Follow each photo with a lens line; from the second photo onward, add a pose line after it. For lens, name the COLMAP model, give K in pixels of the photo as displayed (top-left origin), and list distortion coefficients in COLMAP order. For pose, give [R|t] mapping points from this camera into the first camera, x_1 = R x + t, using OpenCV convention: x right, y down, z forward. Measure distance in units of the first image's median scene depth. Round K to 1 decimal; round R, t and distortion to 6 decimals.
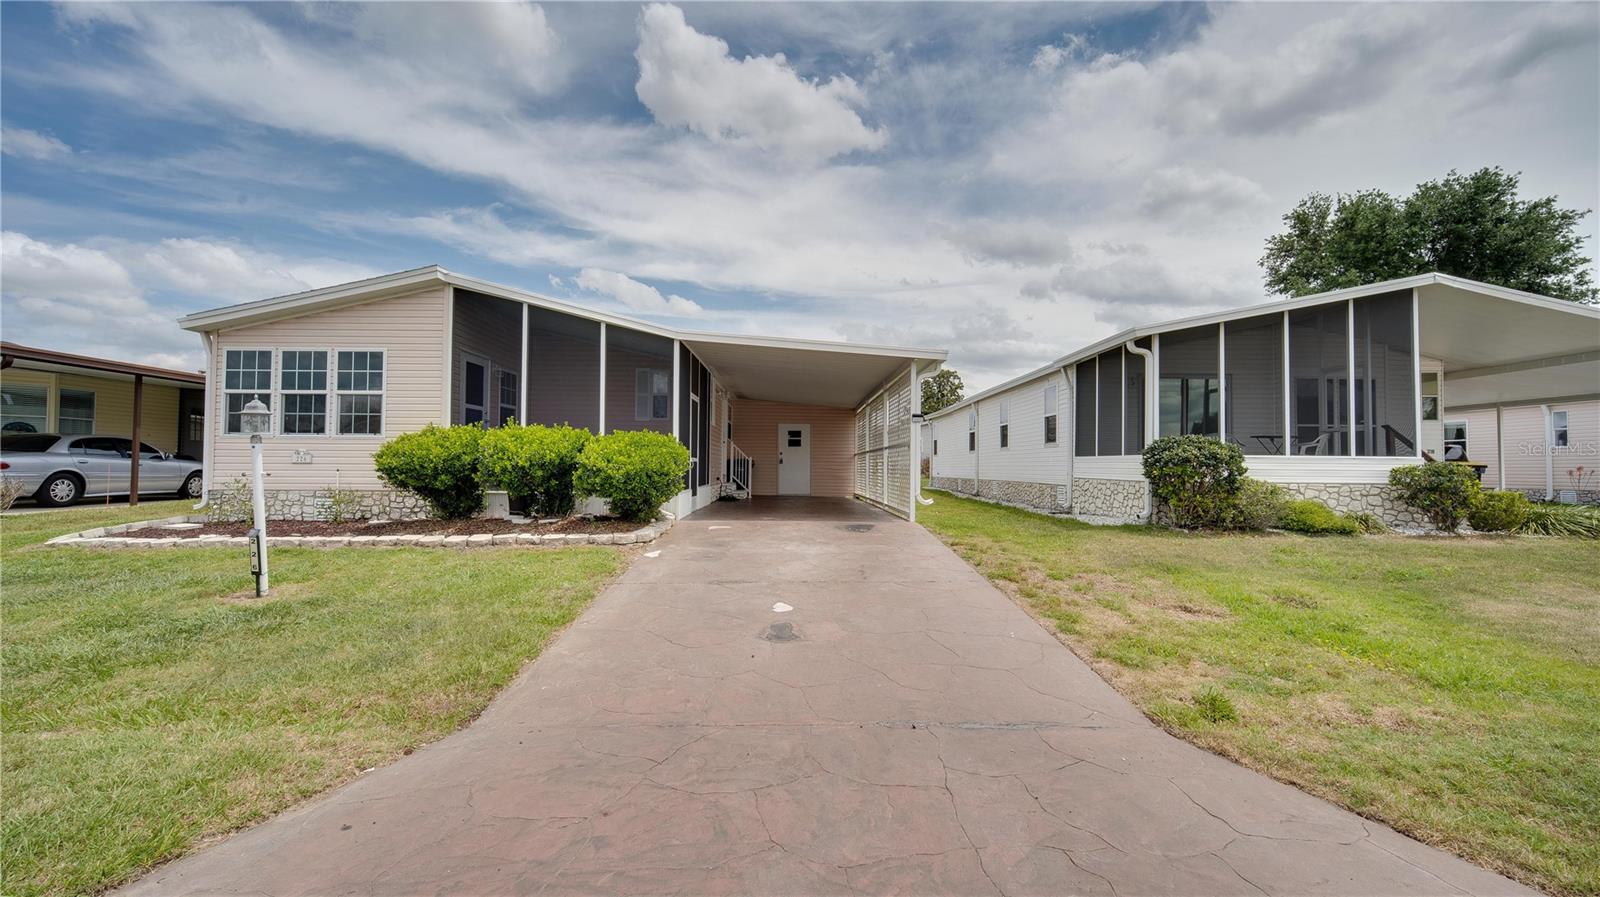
lens RADIAL K [[631.8, 0, 801.4], [0, 631.8, 498.5], [0, 0, 1]] dist [-0.001033, -0.000018]
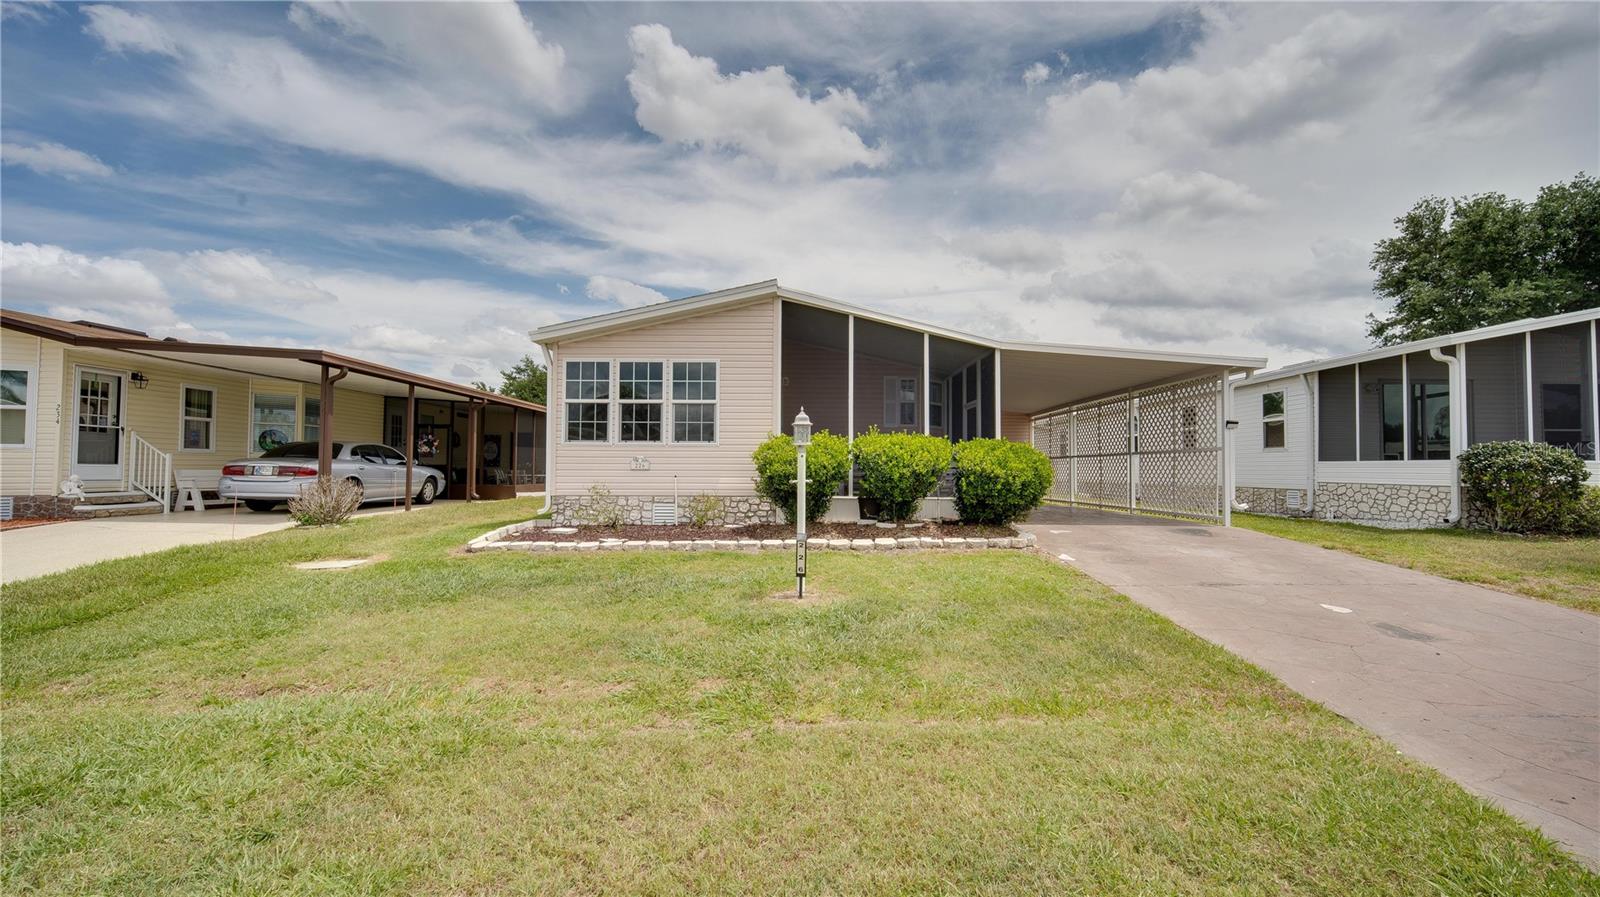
lens RADIAL K [[640.6, 0, 800.0], [0, 640.6, 448.5], [0, 0, 1]] dist [0.000808, 0.000135]
pose [[0.999895, -0.002365, -0.014314, -0.405972], [0.001125, 0.996288, -0.086071, 0.000590], [0.014465, 0.086046, 0.996186, -0.037337]]
